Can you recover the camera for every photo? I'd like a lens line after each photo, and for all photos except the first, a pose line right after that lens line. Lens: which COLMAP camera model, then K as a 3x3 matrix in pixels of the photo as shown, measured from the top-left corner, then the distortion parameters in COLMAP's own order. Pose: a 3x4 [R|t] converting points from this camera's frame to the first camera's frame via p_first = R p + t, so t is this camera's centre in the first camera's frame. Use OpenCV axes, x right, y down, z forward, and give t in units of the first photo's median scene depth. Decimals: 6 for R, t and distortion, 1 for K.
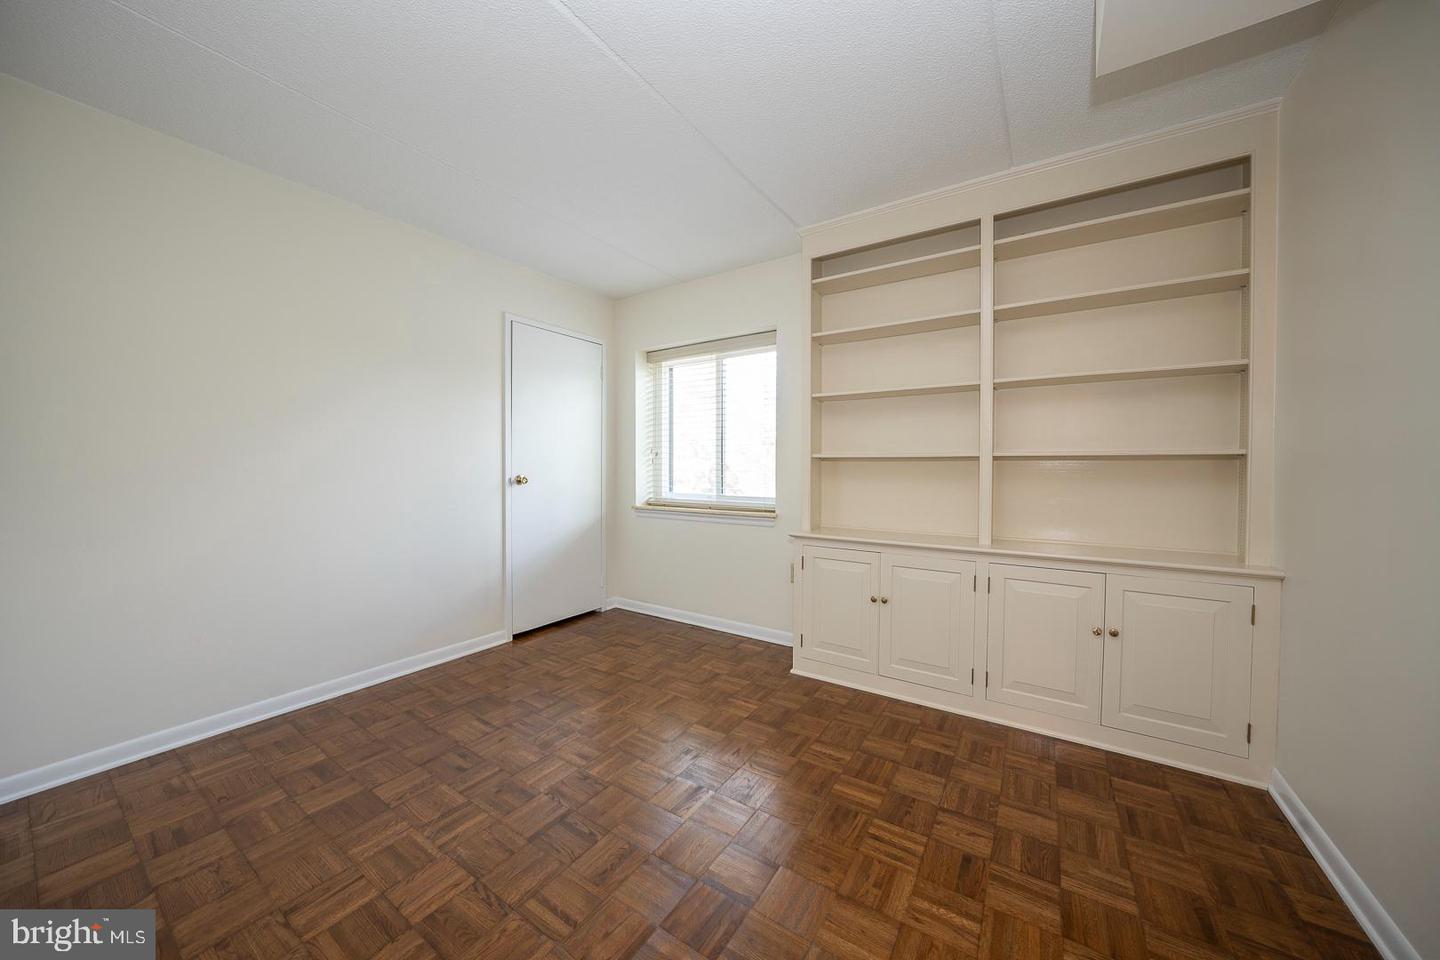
lens RADIAL K [[495.5, 0, 719.7], [0, 495.5, 473.7], [0, 0, 1]] dist [-0.020716, 0.000204]
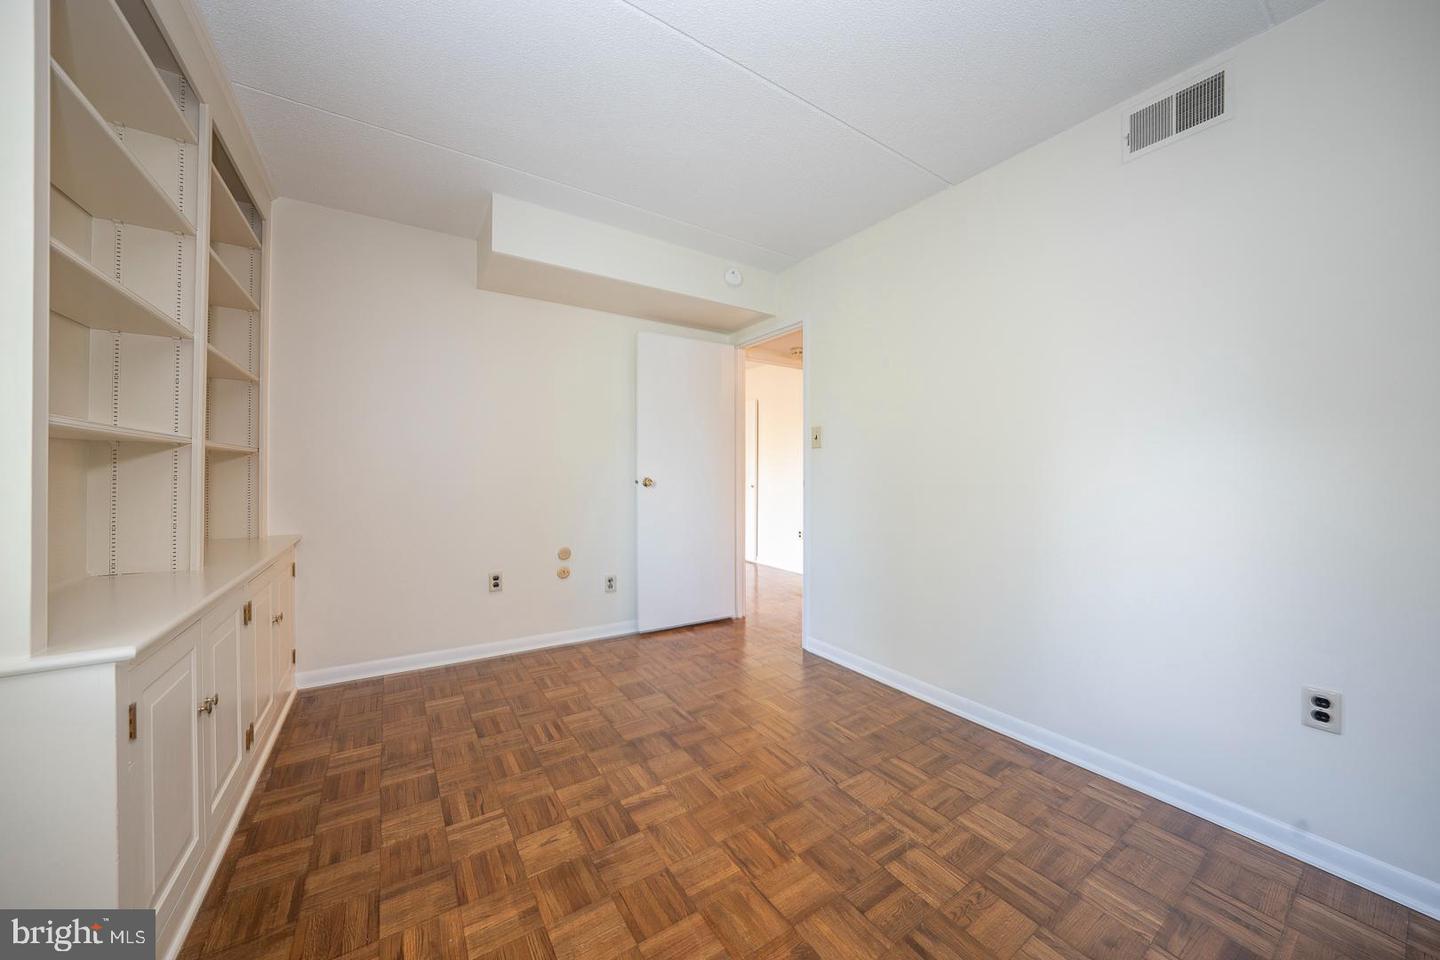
lens RADIAL K [[495.5, 0, 719.7], [0, 495.5, 473.7], [0, 0, 1]] dist [-0.020716, 0.000204]
pose [[-0.922805, -0.000420, 0.385268, -0.605016], [0.004705, 0.999913, 0.012360, -0.005836], [-0.385239, 0.013218, -0.922722, 1.948395]]
